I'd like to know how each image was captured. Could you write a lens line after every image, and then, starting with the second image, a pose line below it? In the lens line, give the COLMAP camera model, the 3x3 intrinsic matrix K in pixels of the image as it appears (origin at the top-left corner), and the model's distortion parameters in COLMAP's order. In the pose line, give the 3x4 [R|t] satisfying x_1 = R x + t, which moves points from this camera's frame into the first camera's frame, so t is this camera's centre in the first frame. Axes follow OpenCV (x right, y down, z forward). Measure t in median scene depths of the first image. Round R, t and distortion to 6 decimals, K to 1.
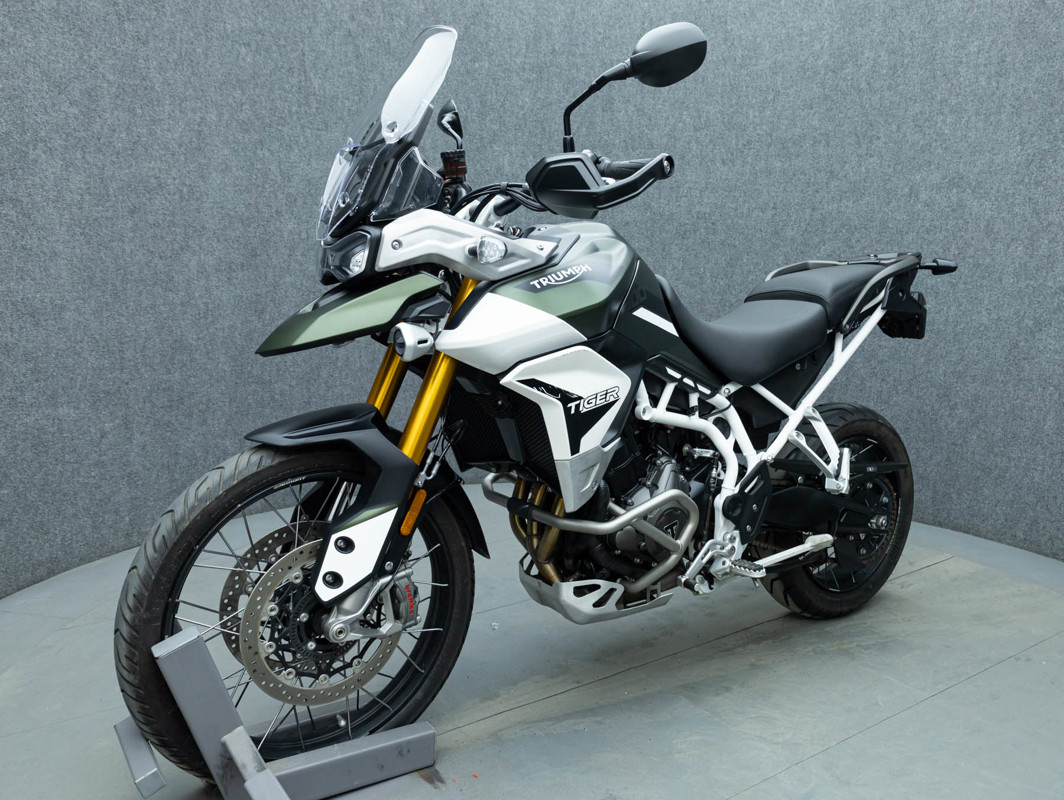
lens RADIAL K [[834.8, 0, 563.2], [0, 834.8, 402.5], [0, 0, 1]] dist [-0.005880, 0.006289]
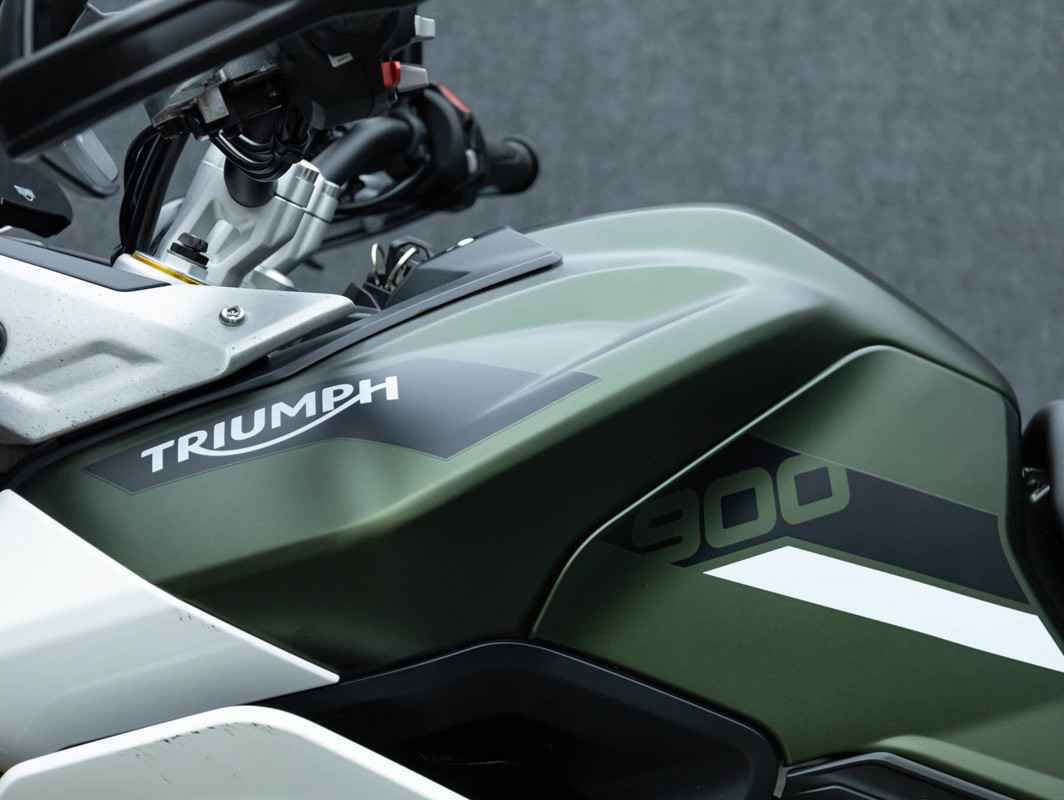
lens RADIAL K [[2293.9, 0, 530.3], [0, 2293.9, 404.2], [0, 0, 1]] dist [0.026447, 0.000000]
pose [[0.991580, -0.039411, 0.123351, -0.068067], [0.056414, 0.988888, -0.137544, -0.043330], [-0.116559, 0.143345, 0.982785, 0.215150]]
